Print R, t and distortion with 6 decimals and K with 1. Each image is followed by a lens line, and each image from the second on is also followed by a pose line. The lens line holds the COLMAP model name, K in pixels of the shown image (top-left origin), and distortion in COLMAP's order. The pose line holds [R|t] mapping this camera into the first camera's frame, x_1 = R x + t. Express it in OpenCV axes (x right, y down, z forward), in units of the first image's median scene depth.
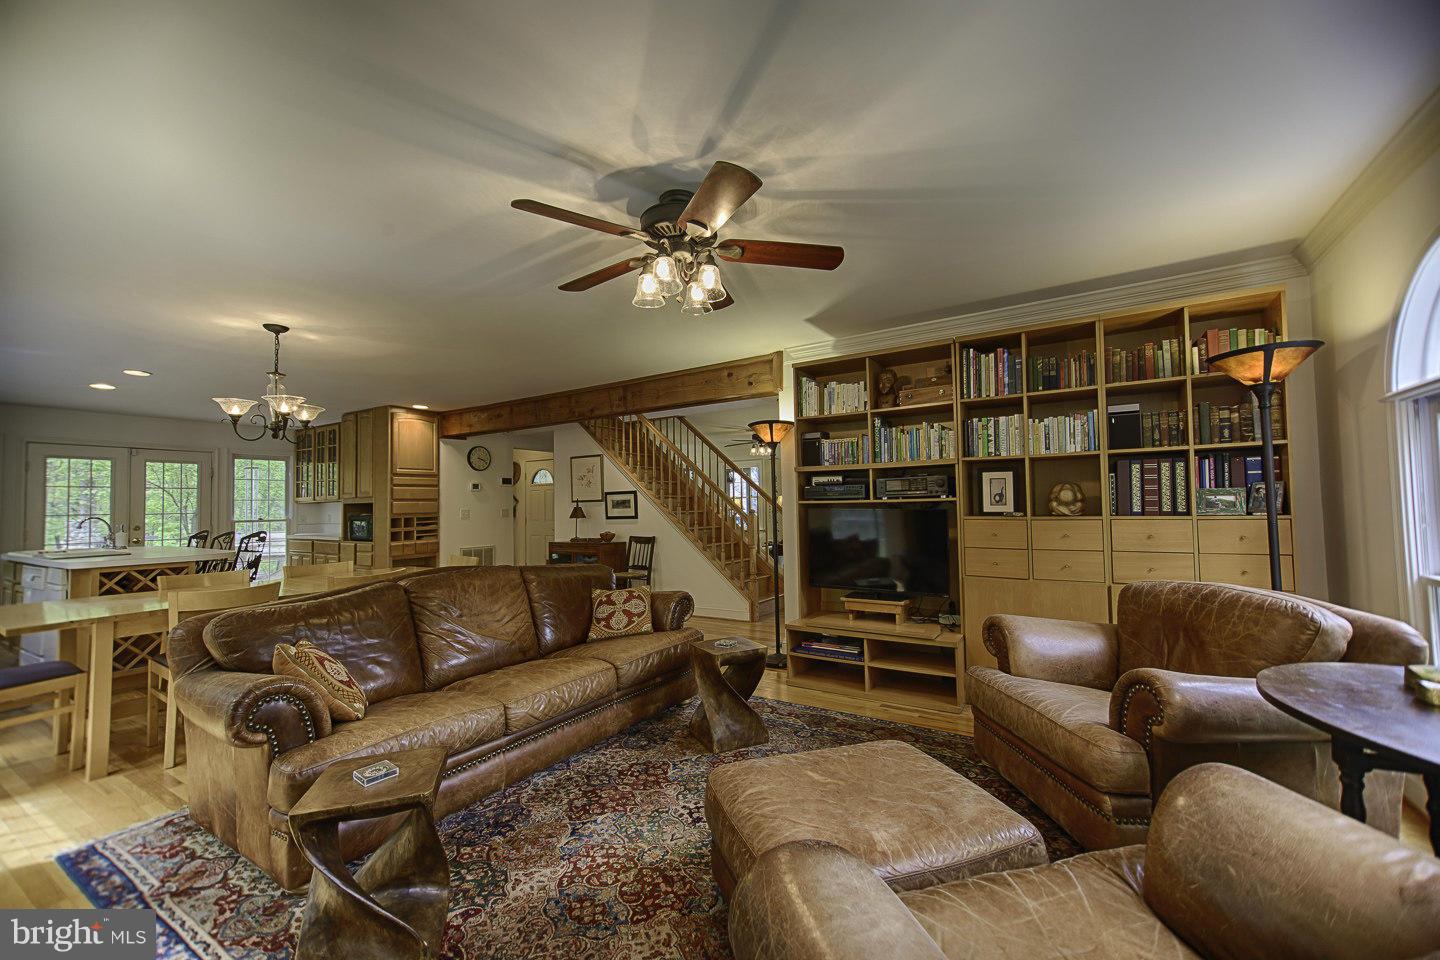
lens RADIAL K [[575.7, 0, 713.2], [0, 575.7, 476.7], [0, 0, 1]] dist [0.007904, 0.000678]
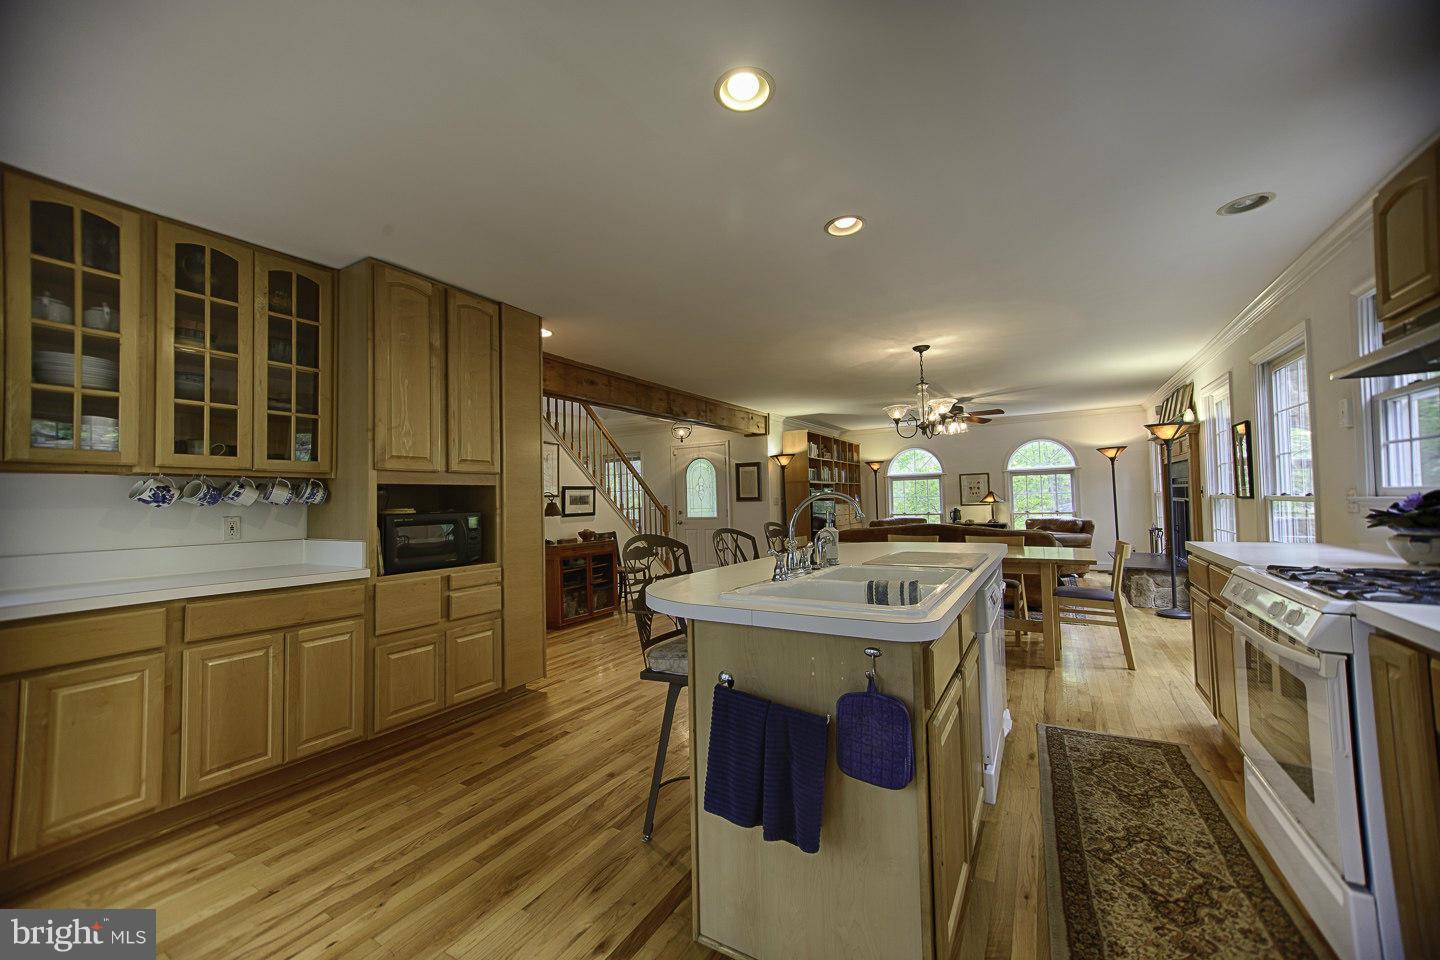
lens RADIAL K [[552.4, 0, 715.3], [0, 552.4, 481.8], [0, 0, 1]] dist [-0.000639, 0.003649]
pose [[-0.020007, 0.057126, 0.998166, -1.115802], [-0.024069, 0.998049, -0.057602, 0.067467], [-0.999510, -0.025177, -0.018593, 0.843760]]
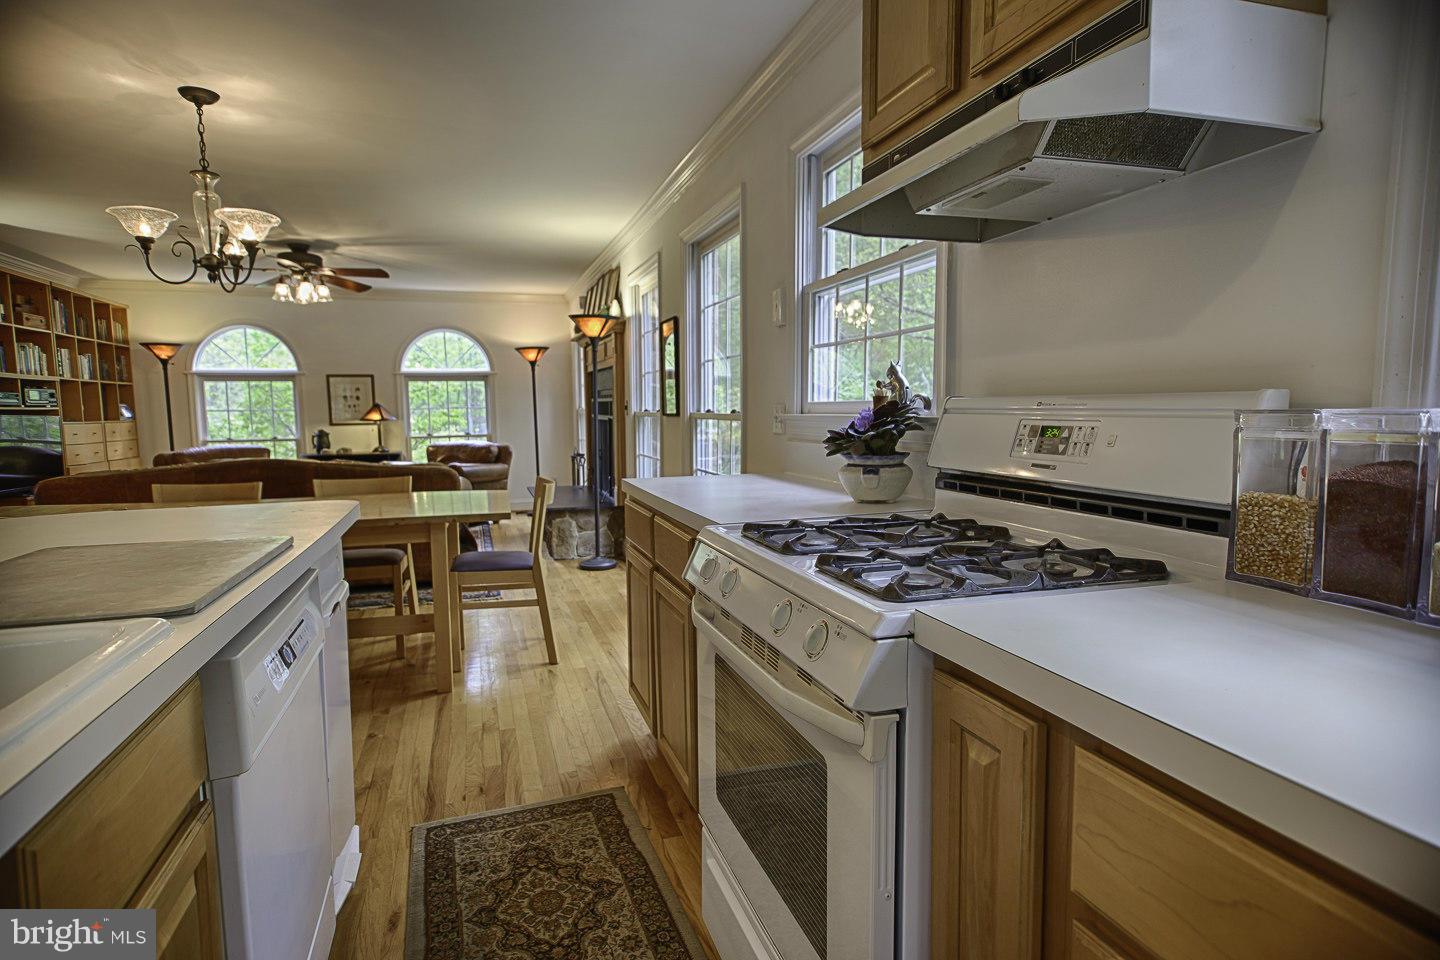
lens RADIAL K [[778.2, 0, 710.0], [0, 778.2, 482.6], [0, 0, 1]] dist [0.023710, -0.000256]
pose [[-0.761355, -0.032304, 0.647530, -0.985498], [-0.003150, 0.998930, 0.046131, 0.063068], [-0.648328, 0.033082, -0.760642, 0.745893]]
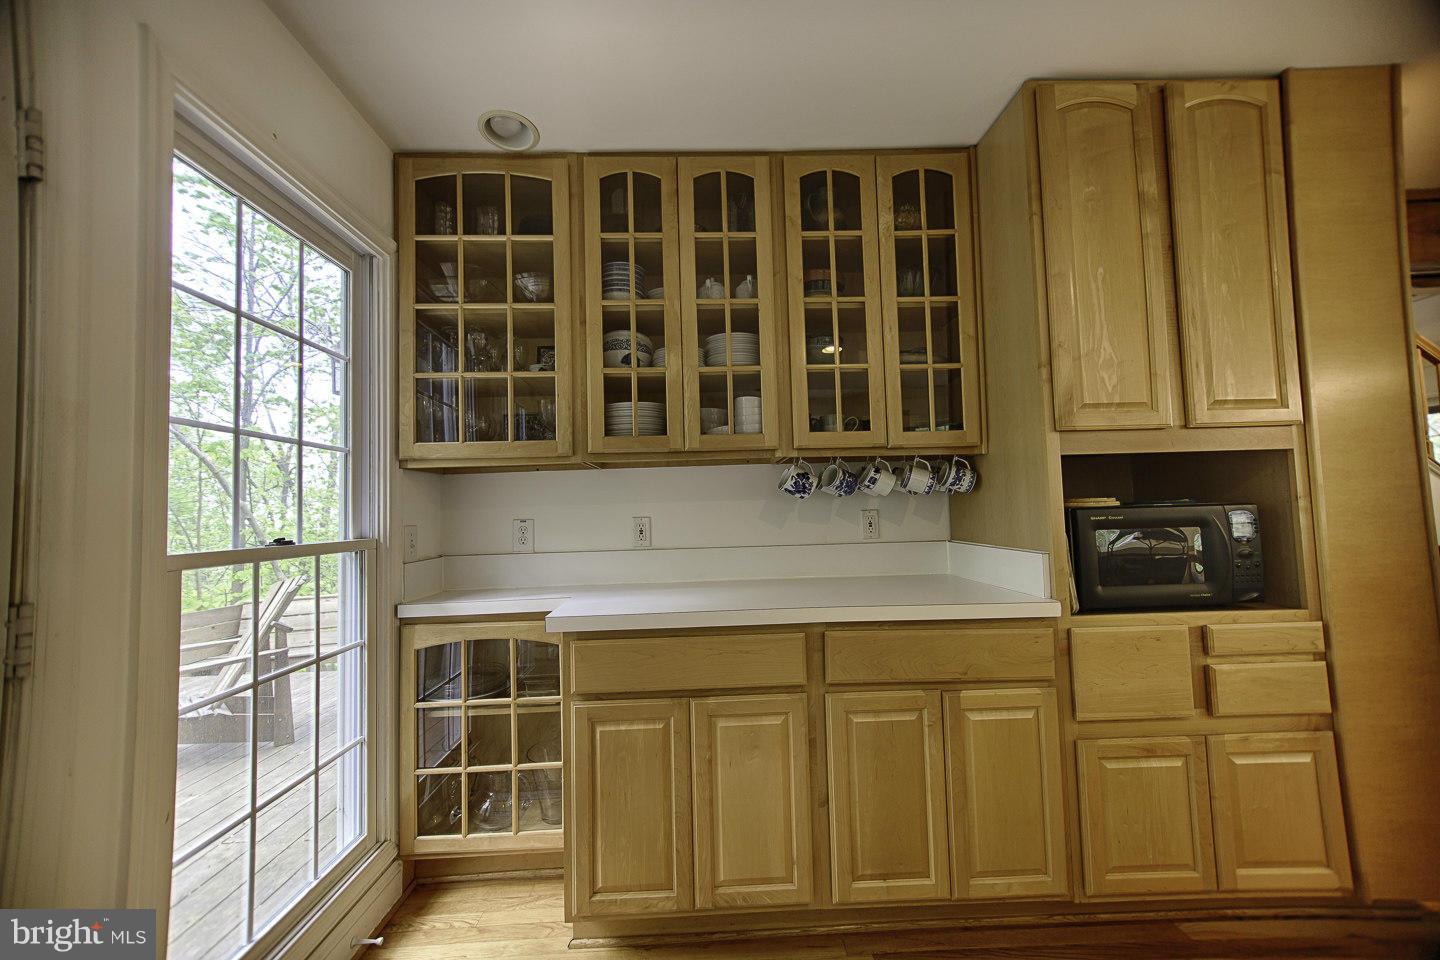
lens RADIAL K [[552.4, 0, 710.6], [0, 552.4, 483.3], [0, 0, 1]] dist [-0.000639, 0.003649]
pose [[0.831045, 0.026096, 0.555593, -0.958345], [-0.015638, 0.999600, -0.023559, 0.071548], [-0.555985, 0.010891, 0.831121, 0.973661]]
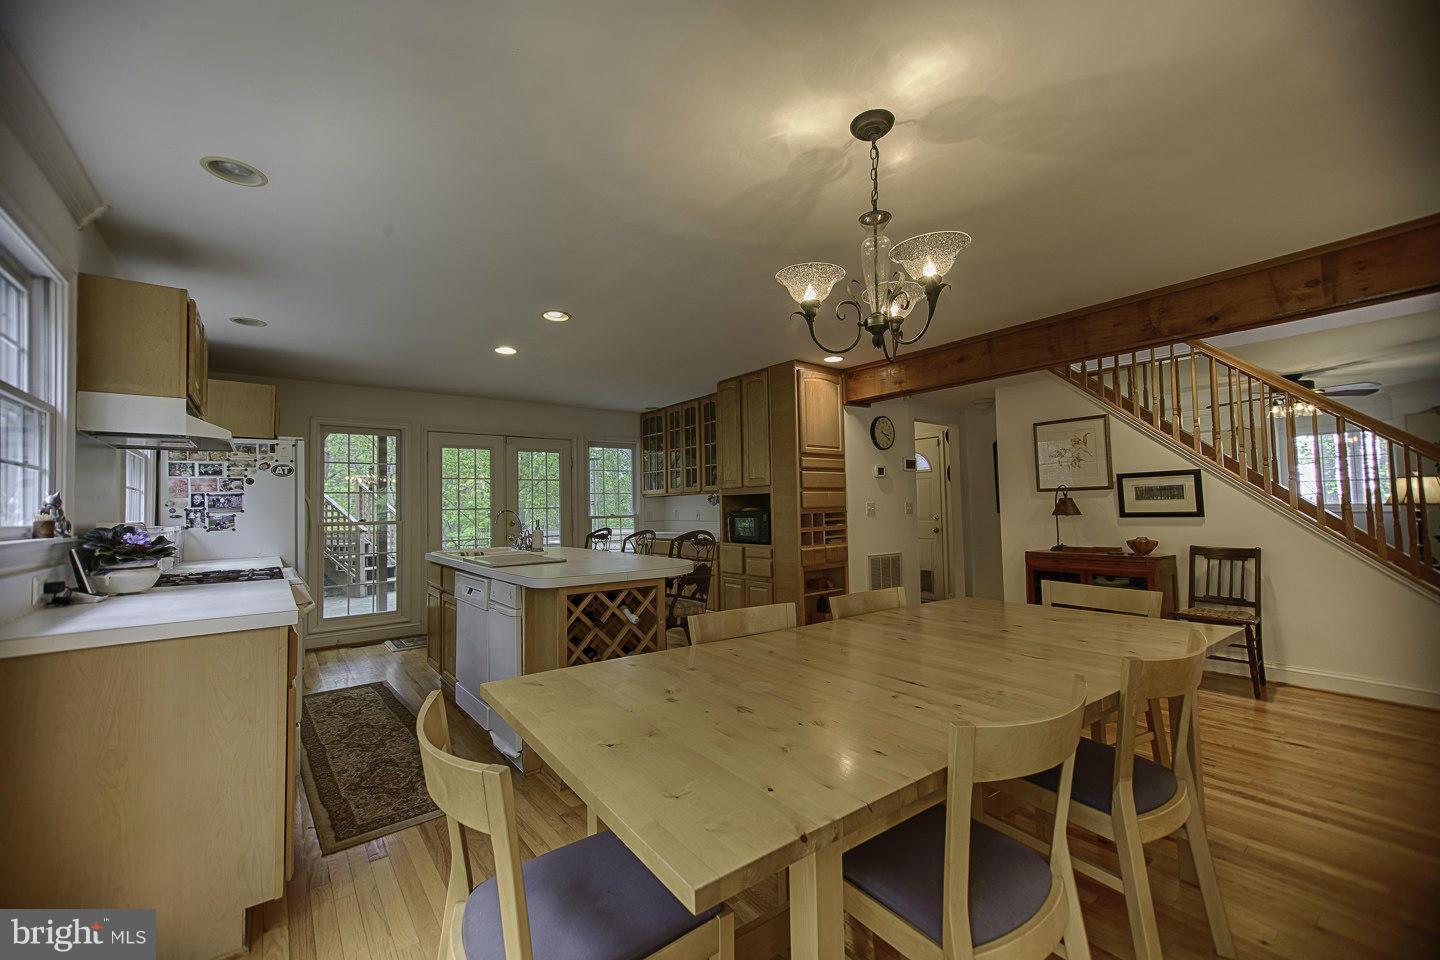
lens RADIAL K [[575.7, 0, 714.6], [0, 575.7, 482.9], [0, 0, 1]] dist [0.007904, 0.000678]
pose [[0.939509, -0.013908, -0.342243, -0.413879], [0.018169, 0.999792, 0.009248, 0.024159], [0.342043, -0.014907, 0.939566, 0.280260]]
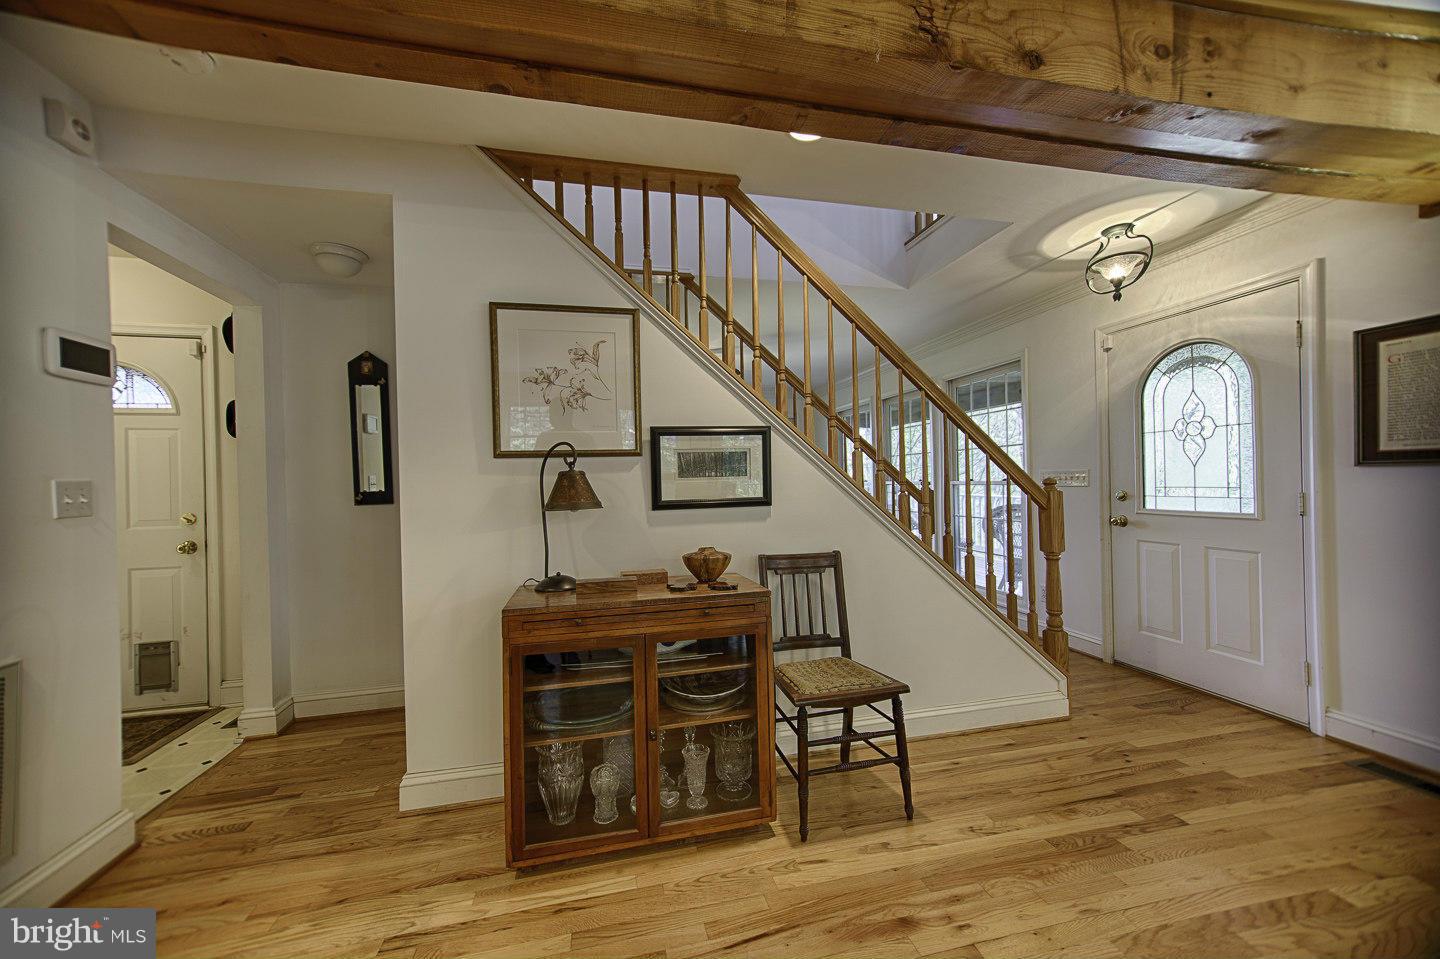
lens RADIAL K [[538.2, 0, 720.8], [0, 538.2, 481.2], [0, 0, 1]] dist [0.006760, 0.000697]
pose [[0.700171, 0.003361, 0.713967, -0.406594], [-0.031370, 0.999168, 0.026060, 0.051693], [-0.713285, -0.040644, 0.699694, 0.816993]]
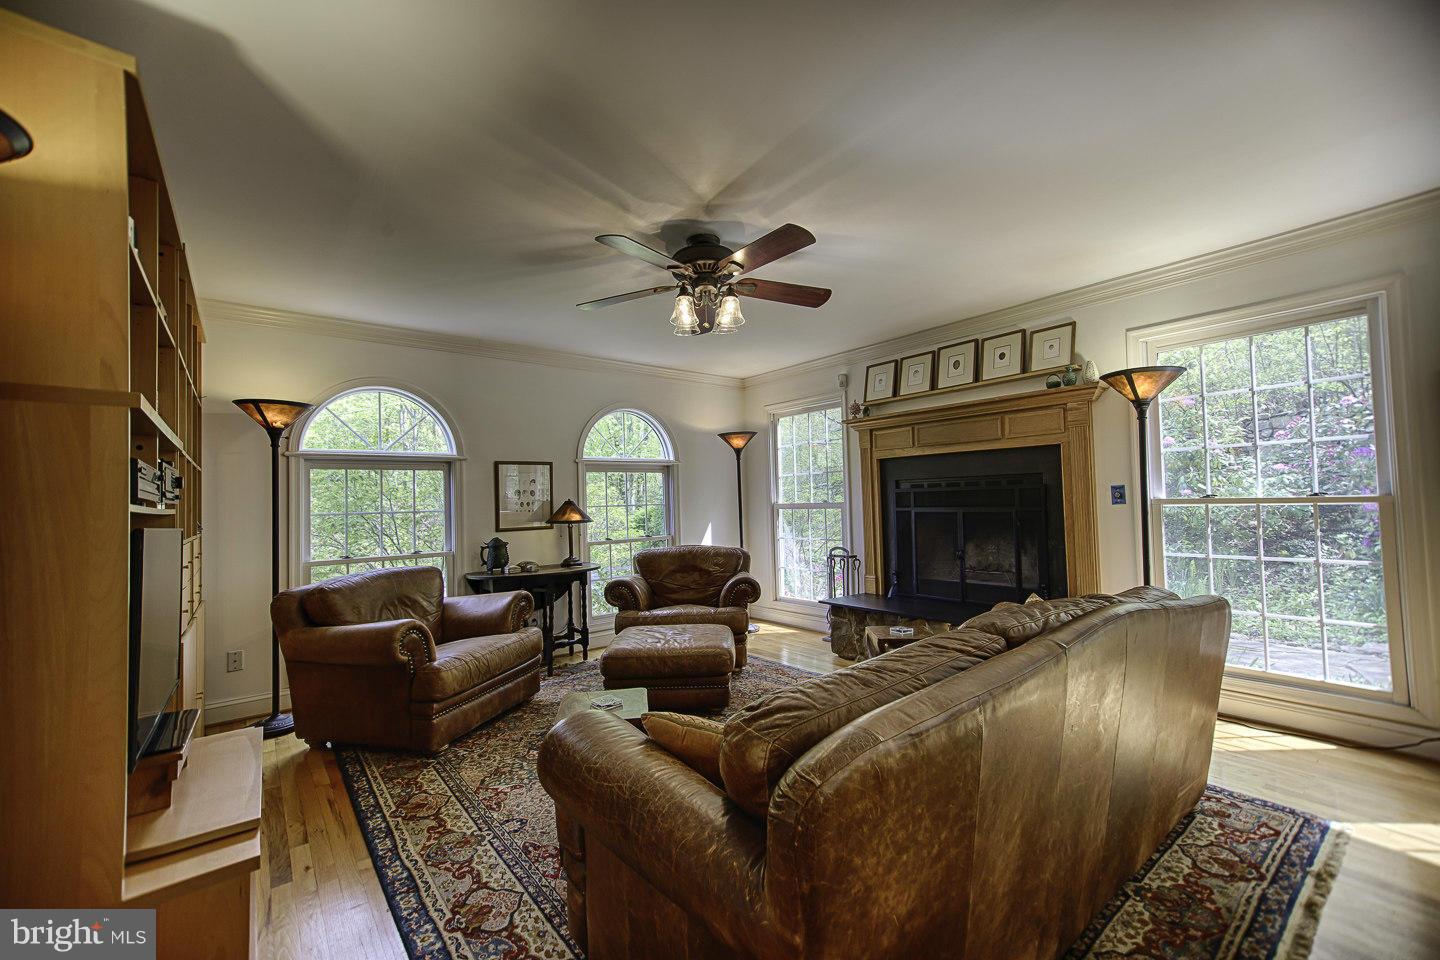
lens RADIAL K [[575.7, 0, 712.1], [0, 575.7, 485.4], [0, 0, 1]] dist [0.007904, 0.000678]
pose [[-0.945411, 0.063325, 0.319669, -0.138081], [0.036939, 0.995440, -0.087945, 0.045276], [-0.323780, -0.071336, -0.943439, 0.727438]]
